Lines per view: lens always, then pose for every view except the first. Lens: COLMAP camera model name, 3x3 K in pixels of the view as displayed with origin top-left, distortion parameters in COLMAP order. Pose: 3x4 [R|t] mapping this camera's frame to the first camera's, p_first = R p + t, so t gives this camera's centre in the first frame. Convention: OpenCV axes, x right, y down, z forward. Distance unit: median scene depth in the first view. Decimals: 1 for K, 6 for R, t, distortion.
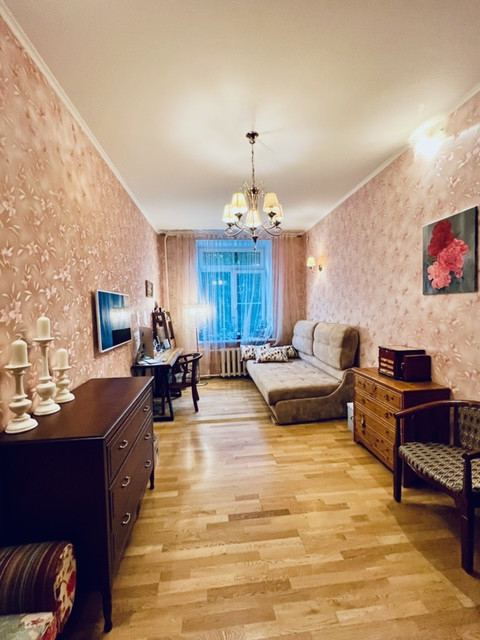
lens RADIAL K [[255.2, 0, 236.9], [0, 255.2, 318.5], [0, 0, 1]] dist [-0.000107, -0.000020]
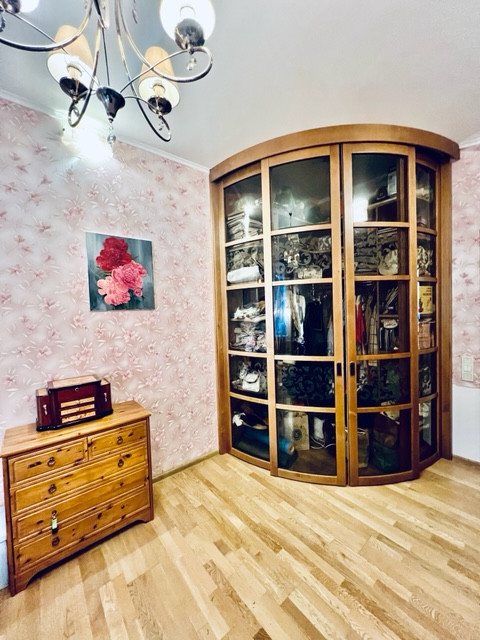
lens RADIAL K [[255.2, 0, 238.1], [0, 255.2, 322.3], [0, 0, 1]] dist [-0.000107, -0.000020]
pose [[-0.532392, 0.014659, 0.846371, -0.291106], [0.089903, 0.995174, 0.039315, -0.048643], [-0.841711, 0.097022, -0.531140, 1.164175]]
